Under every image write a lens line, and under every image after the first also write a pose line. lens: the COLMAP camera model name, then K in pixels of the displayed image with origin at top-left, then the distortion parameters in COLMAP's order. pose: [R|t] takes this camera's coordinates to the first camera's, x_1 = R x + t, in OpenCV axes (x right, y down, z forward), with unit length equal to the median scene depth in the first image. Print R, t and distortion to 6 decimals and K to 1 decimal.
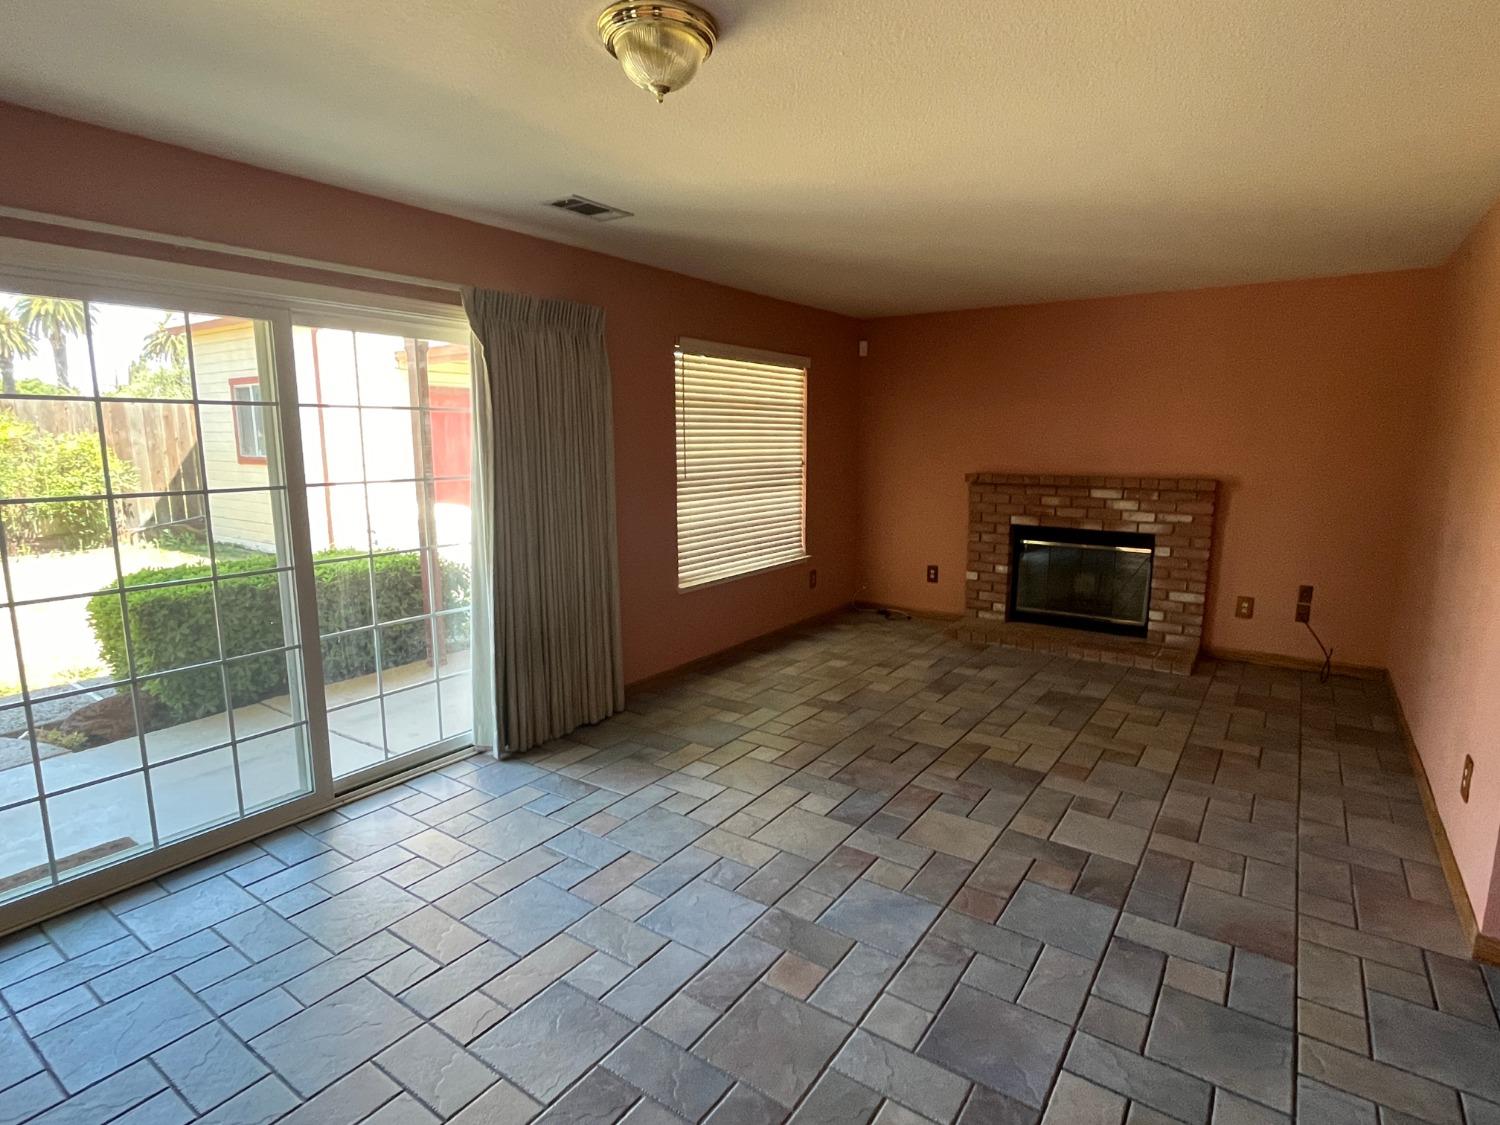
lens RADIAL K [[783.7, 0, 750.9], [0, 783.7, 568.8], [0, 0, 1]] dist [-0.005631, 0.001994]
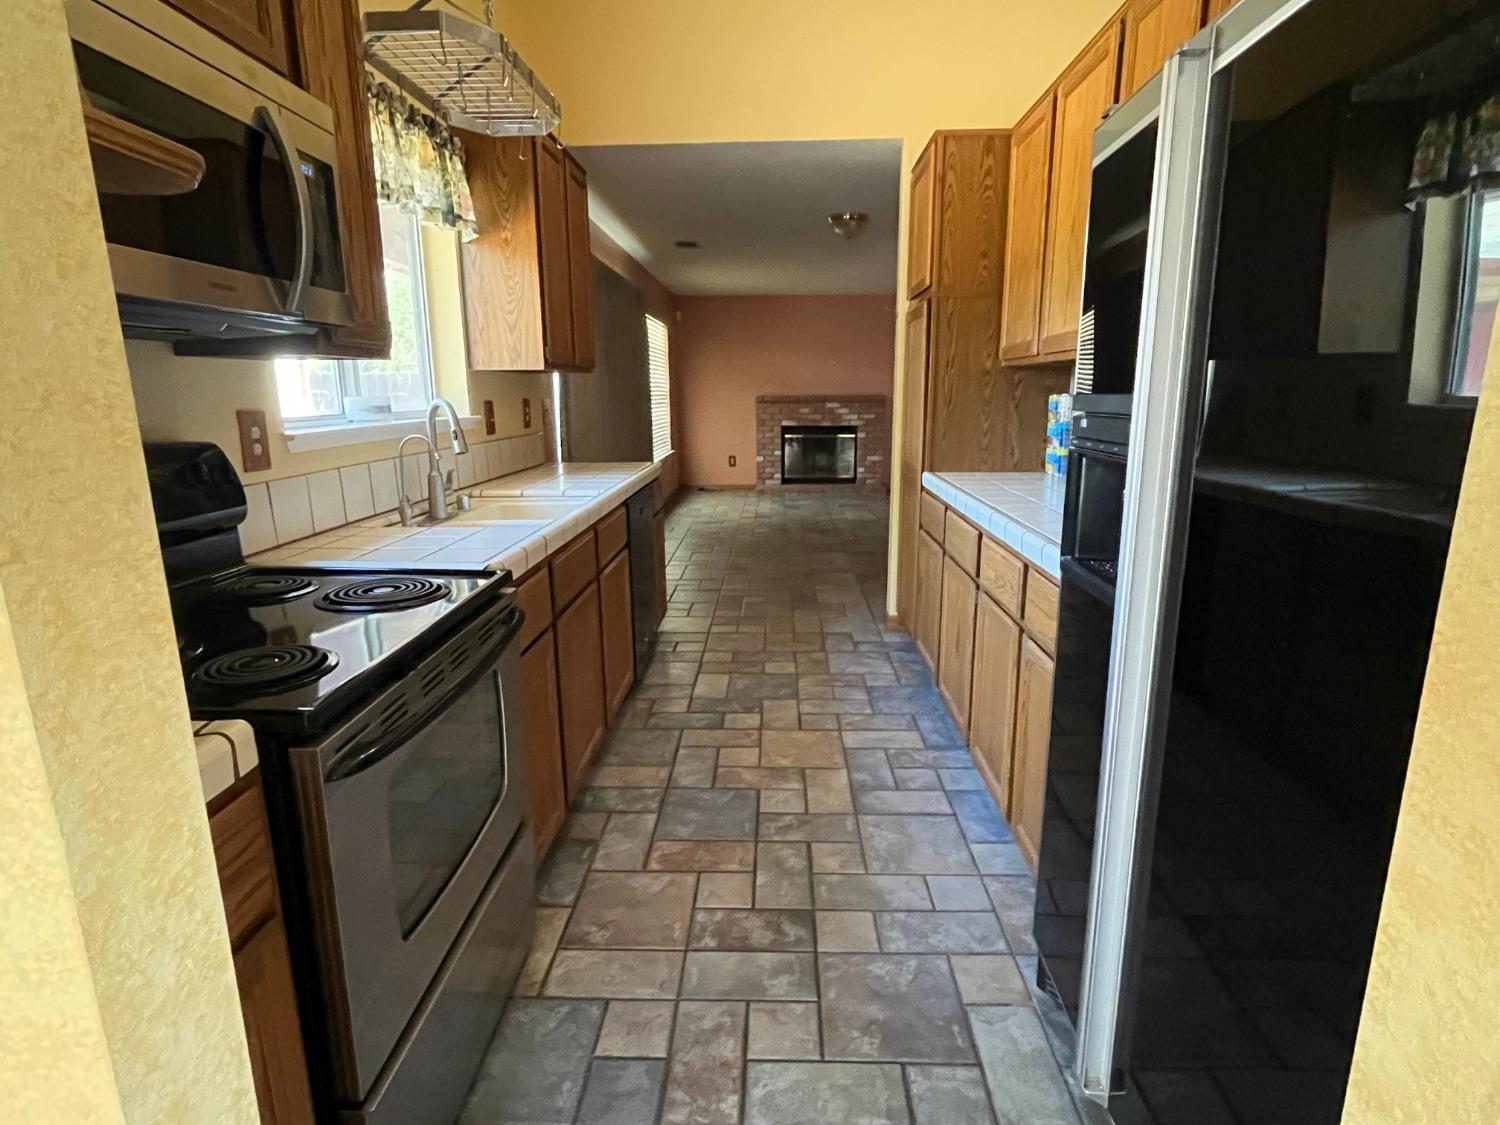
lens RADIAL K [[783.7, 0, 759.1], [0, 783.7, 566.5], [0, 0, 1]] dist [-0.005631, 0.001994]
pose [[0.840613, -0.123821, 0.527293, -0.769068], [0.097193, 0.992201, 0.078047, 0.129909], [-0.532844, -0.014358, 0.846091, -0.502956]]
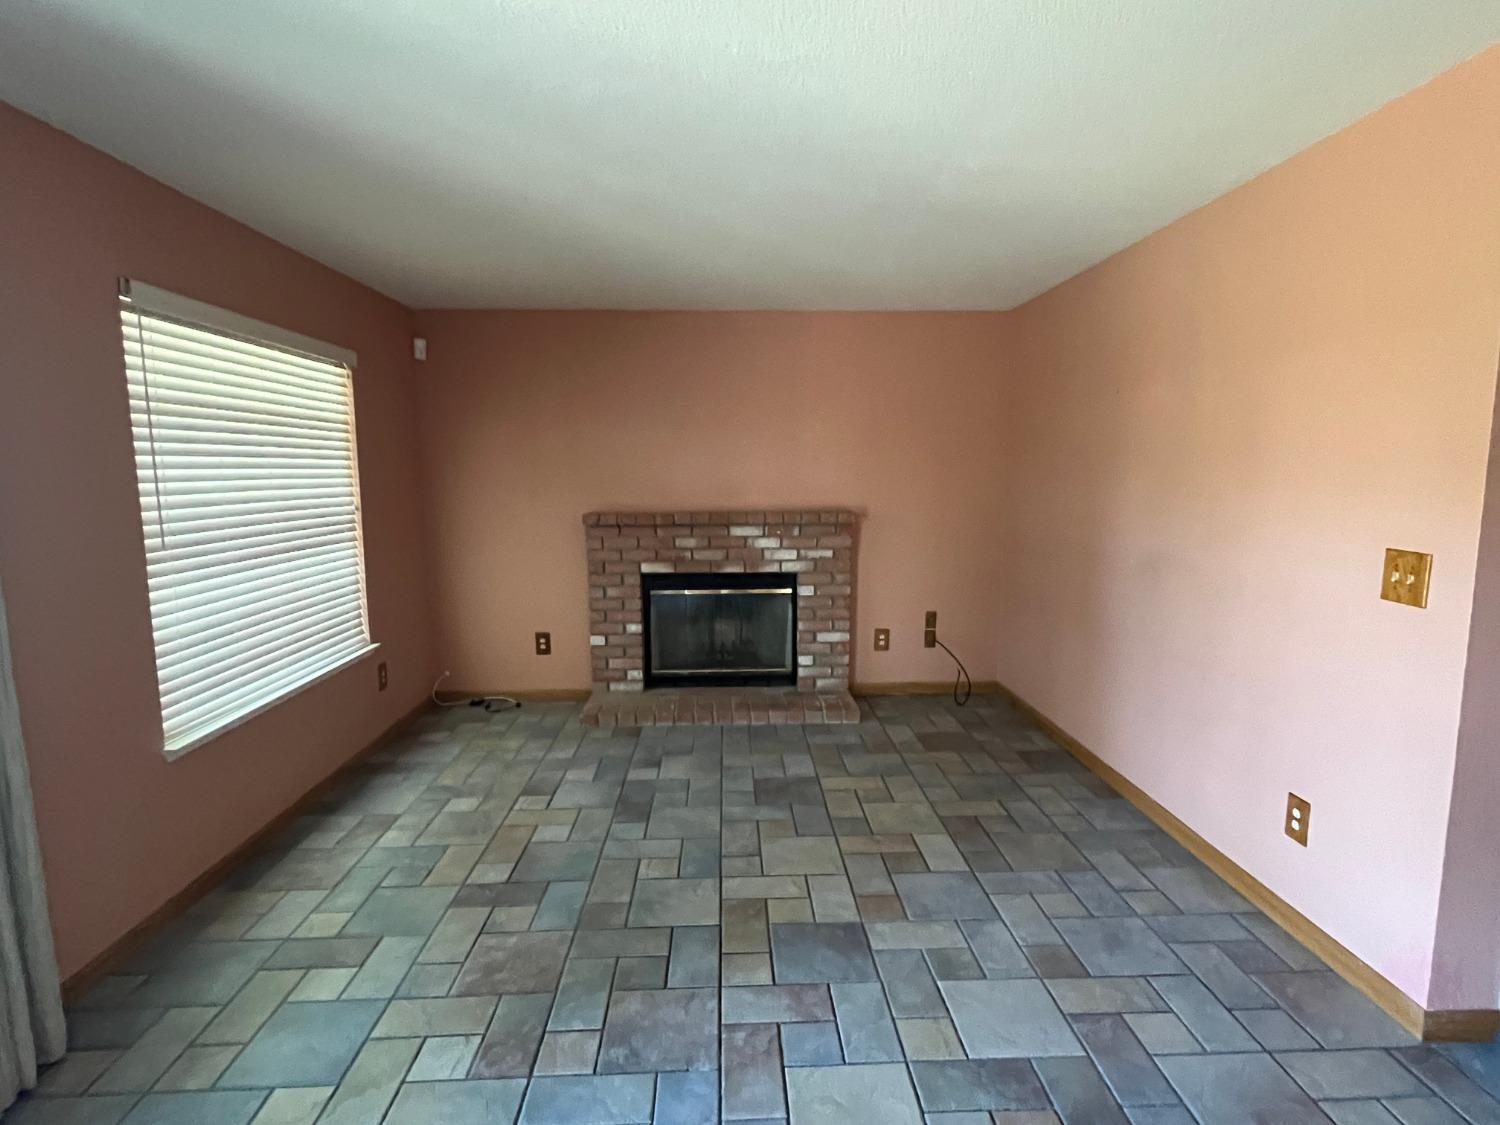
lens RADIAL K [[783.7, 0, 752.1], [0, 783.7, 567.5], [0, 0, 1]] dist [-0.005631, 0.001994]
pose [[0.798137, -0.080183, 0.597116, -0.079646], [0.106775, 0.994241, -0.009211, -0.050781], [-0.592938, 0.071109, 0.802102, 0.317852]]
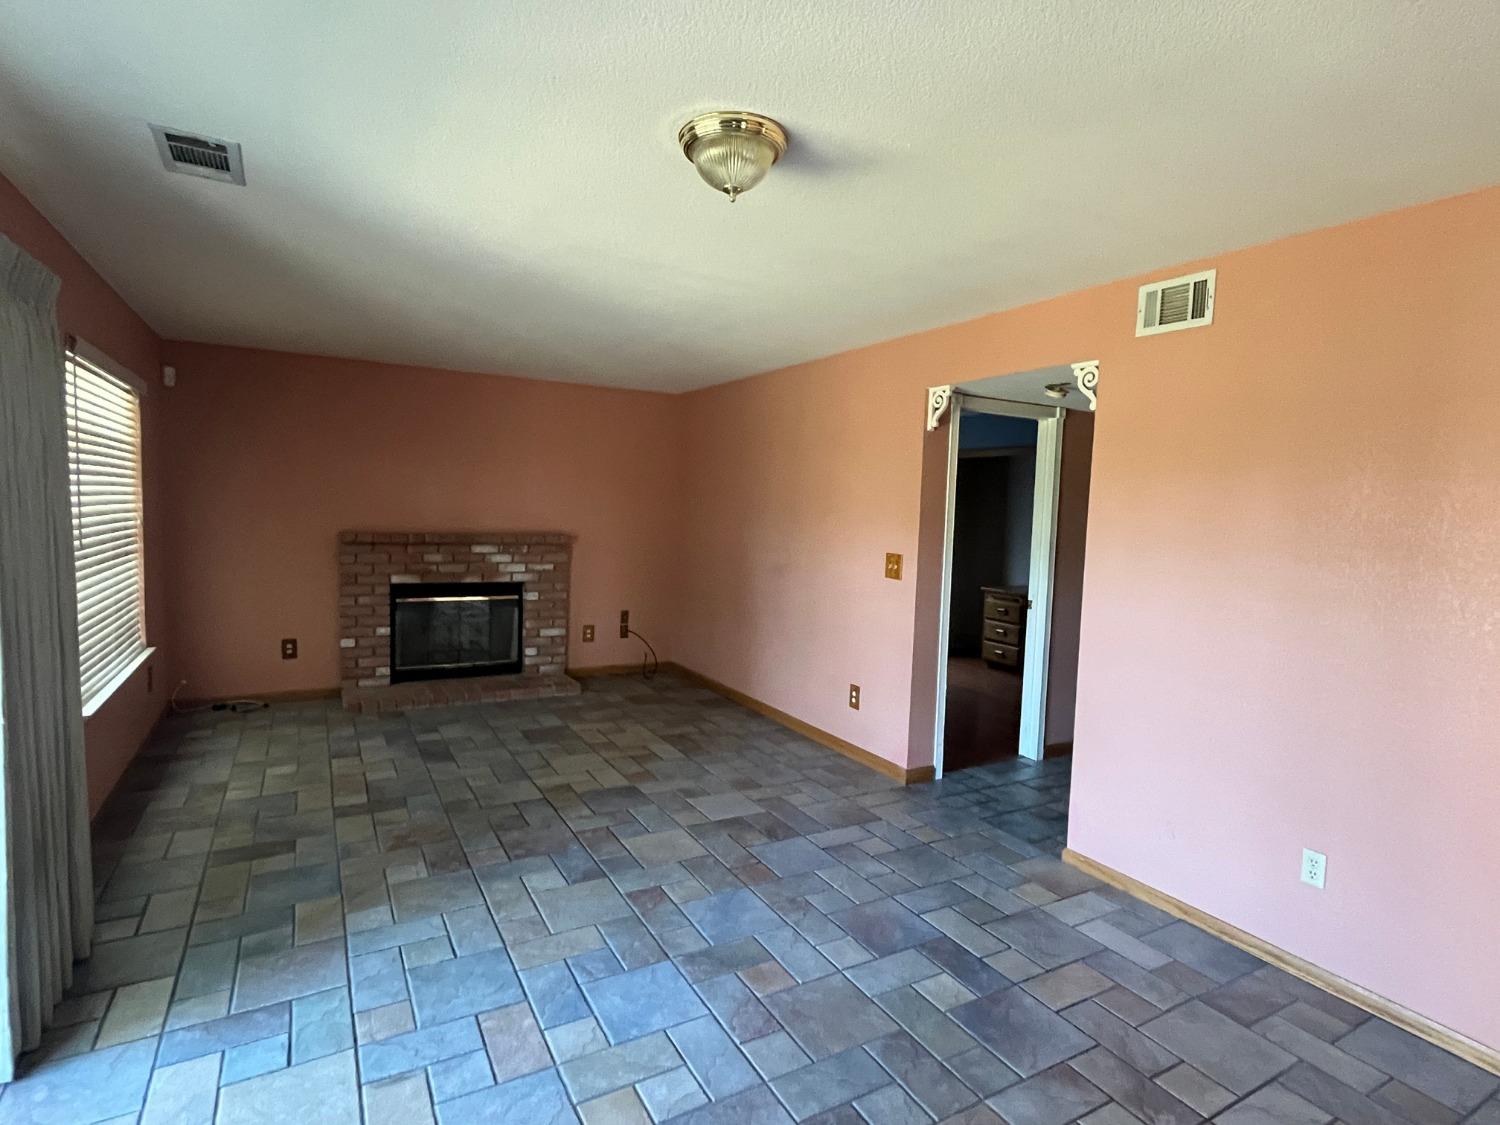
lens RADIAL K [[783.7, 0, 753.6], [0, 783.7, 566.6], [0, 0, 1]] dist [-0.005631, 0.001994]
pose [[0.428888, -0.056269, 0.901604, -0.415537], [0.118894, 0.992892, 0.005409, -0.035298], [-0.895500, 0.104876, 0.432529, 0.205721]]
